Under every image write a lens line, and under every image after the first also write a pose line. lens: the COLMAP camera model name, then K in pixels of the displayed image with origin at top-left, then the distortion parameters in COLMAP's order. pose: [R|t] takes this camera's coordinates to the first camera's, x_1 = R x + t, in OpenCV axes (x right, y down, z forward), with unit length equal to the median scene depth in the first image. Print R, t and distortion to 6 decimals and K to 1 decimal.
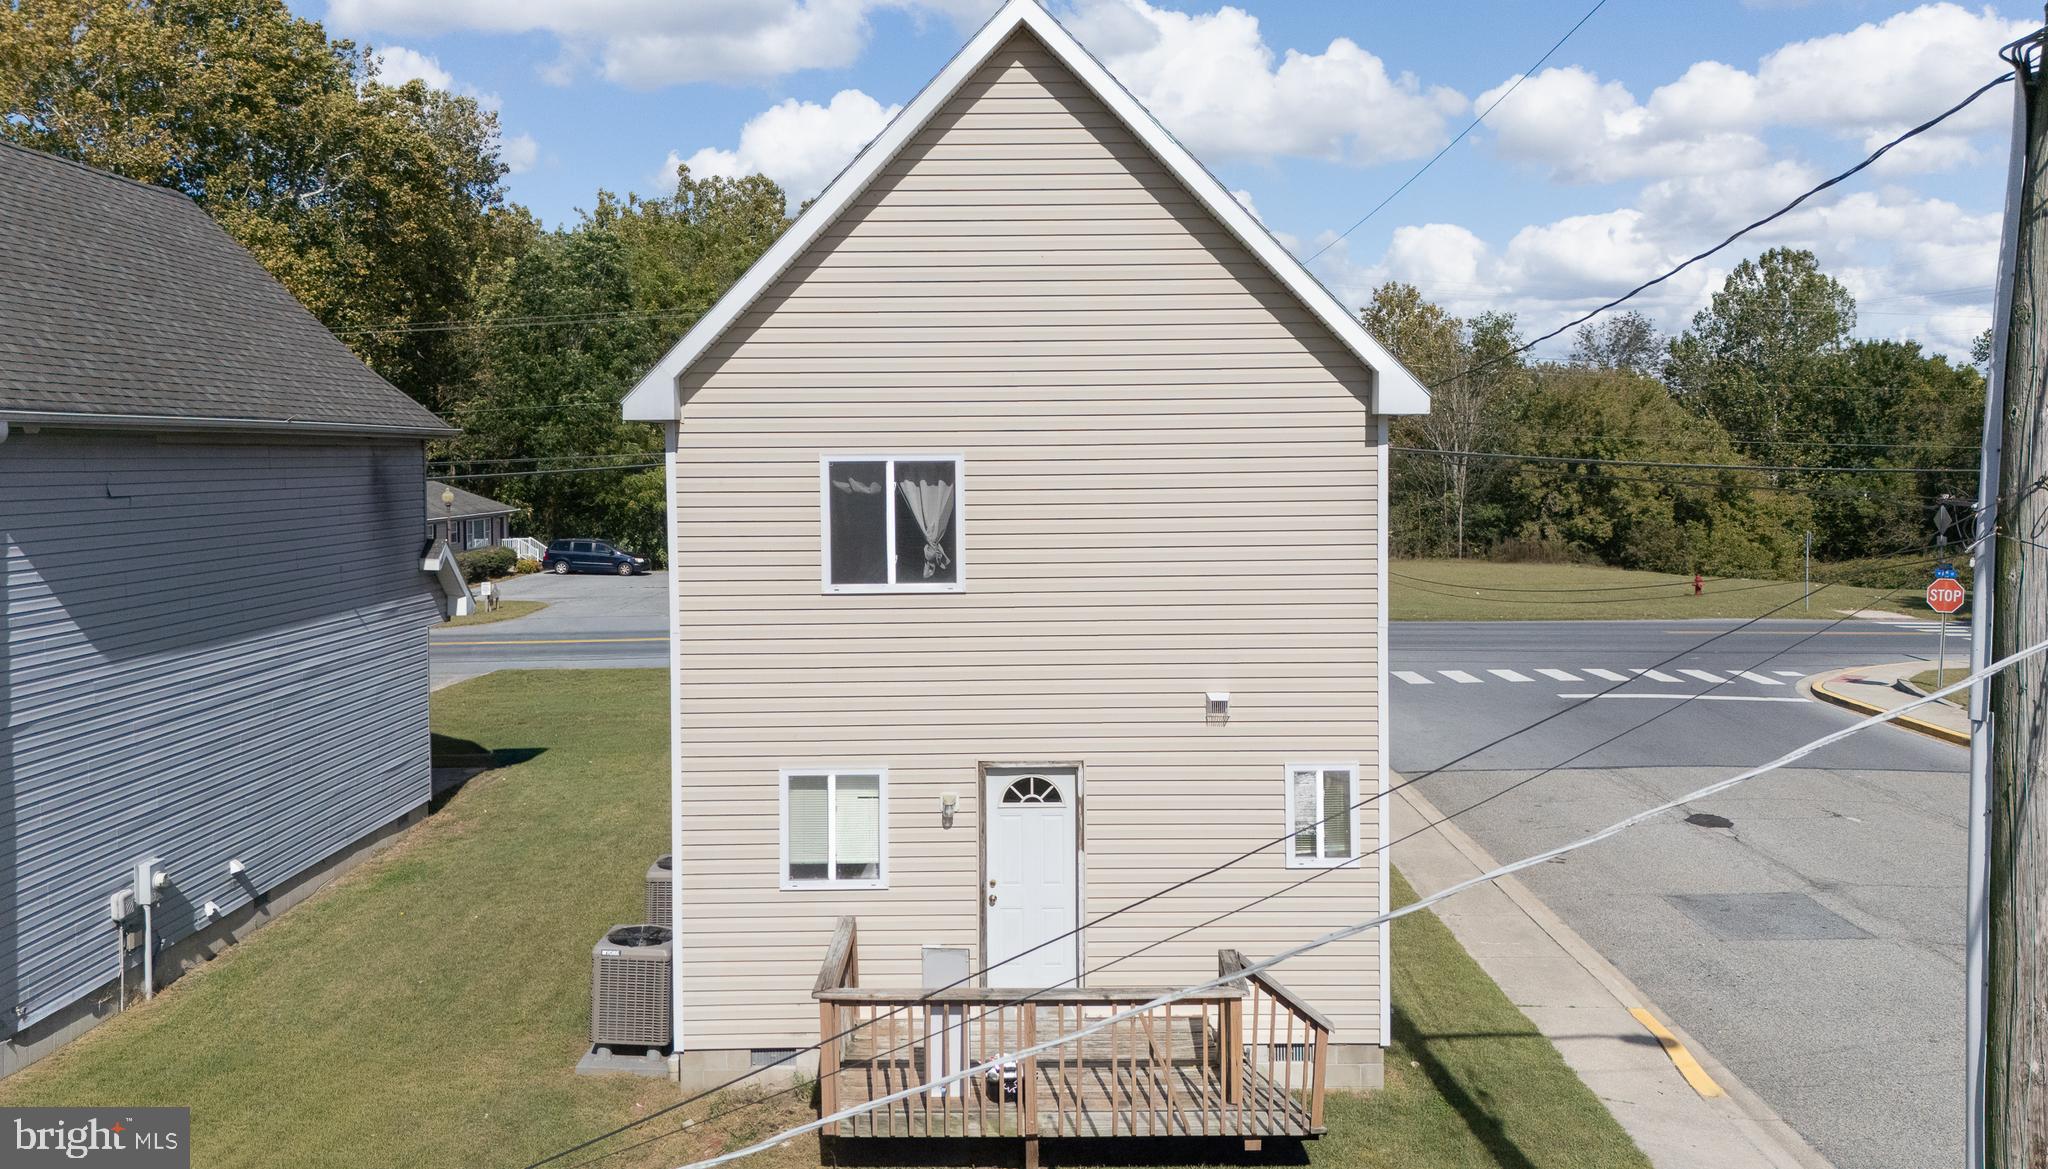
lens RADIAL K [[1544.3, 0, 1029.8], [0, 1544.3, 495.3], [0, 0, 1]] dist [0.030925, -0.000256]
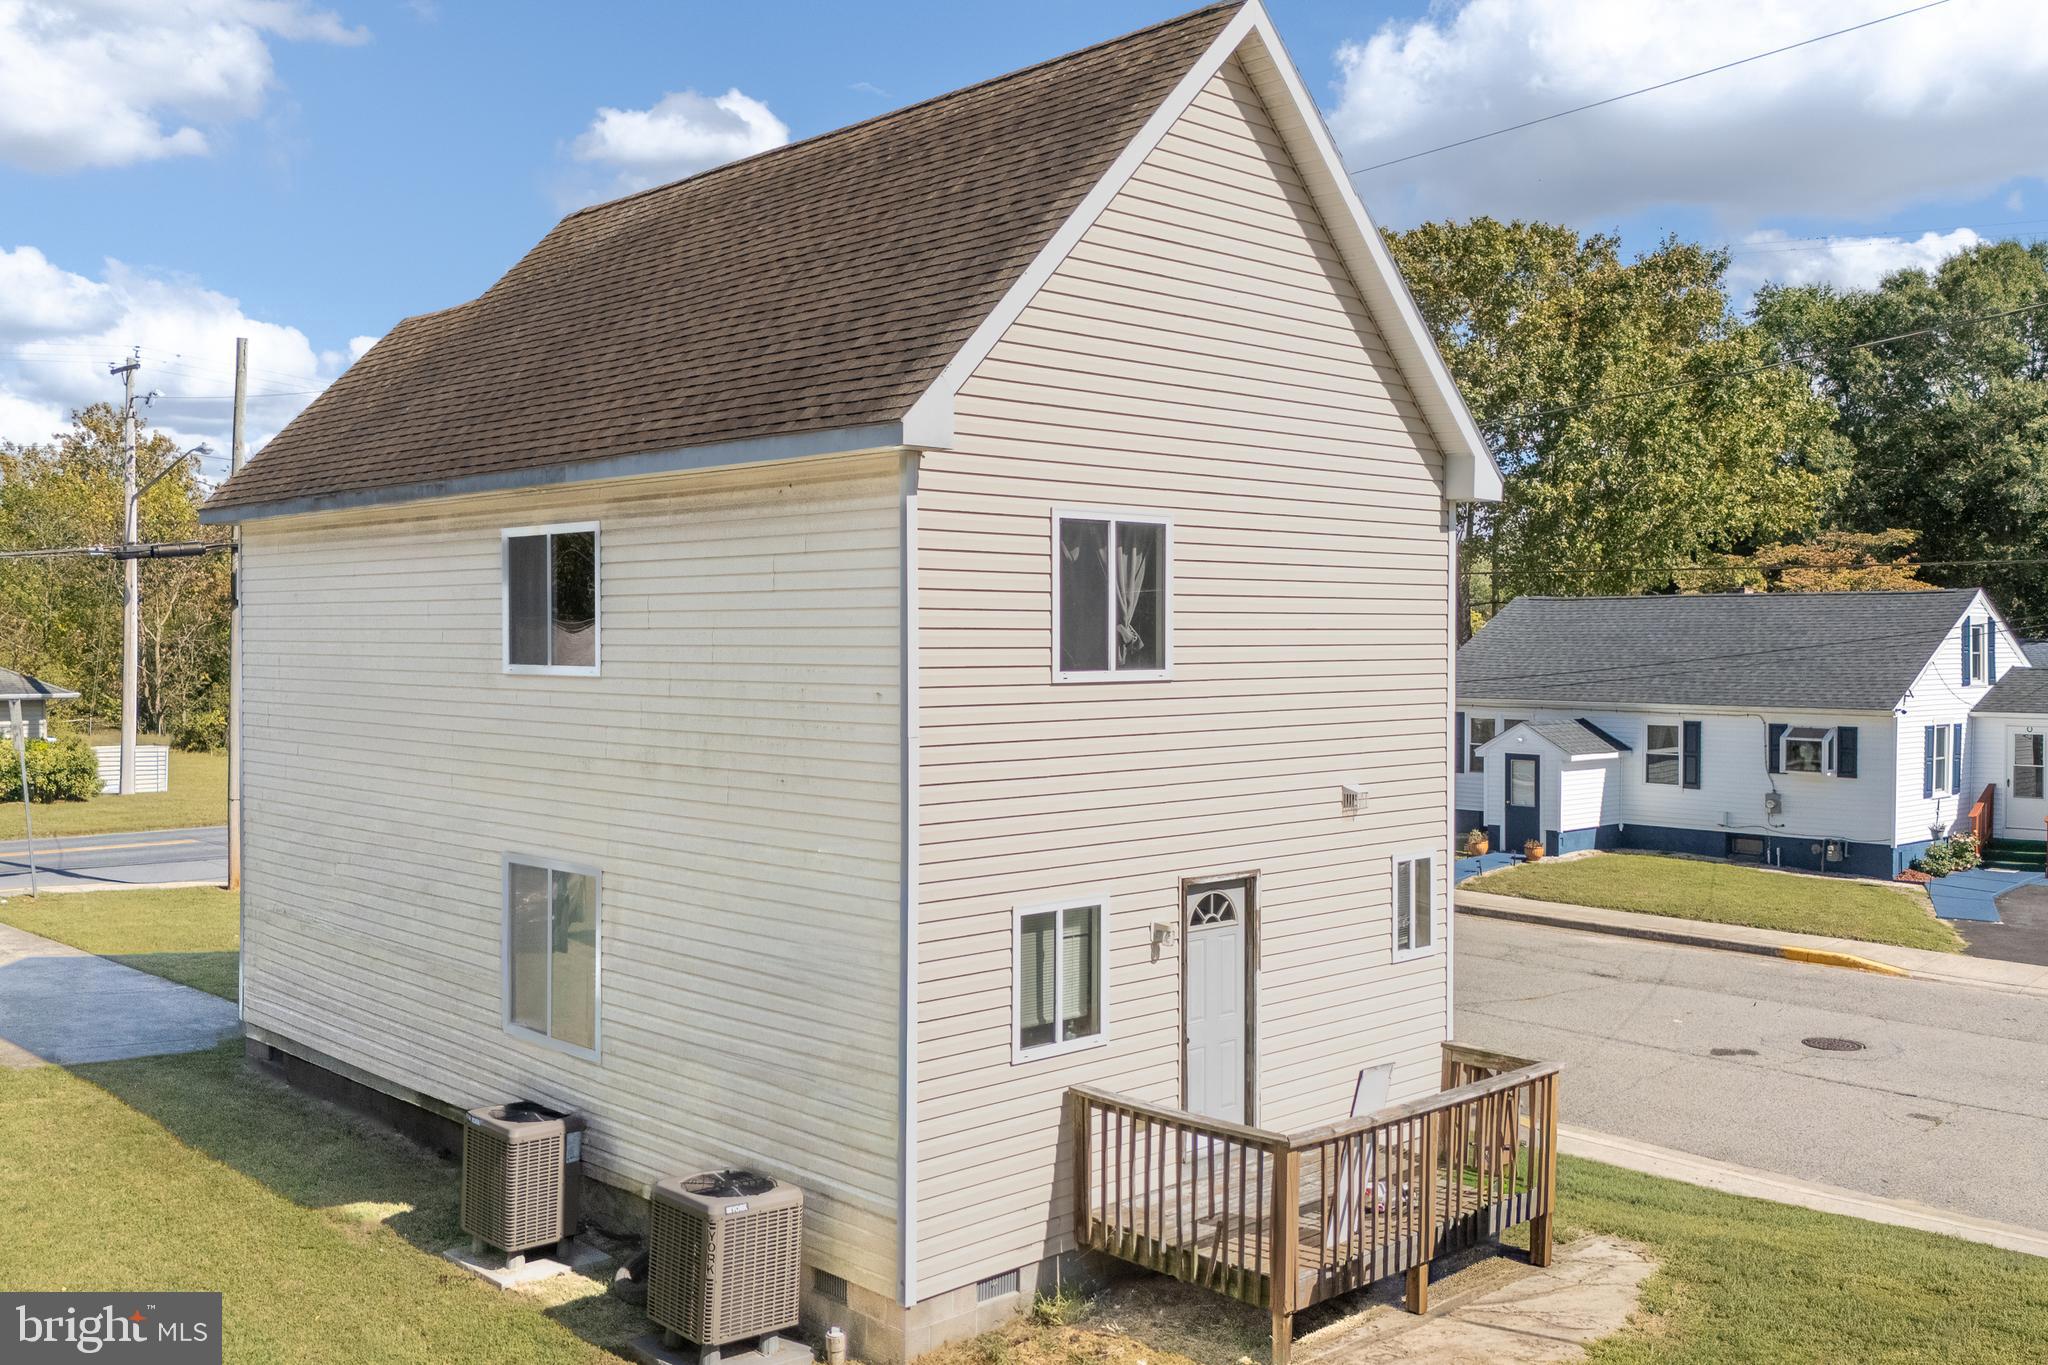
lens RADIAL K [[1858.3, 0, 1024.0], [0, 1858.3, 682.5], [0, 0, 1]] dist [0.042728, -0.000533]
pose [[0.719904, -0.008629, 0.694020, -0.806986], [0.020335, 0.999756, -0.008663, 0.070630], [-0.693776, 0.020349, 0.719903, 0.317595]]
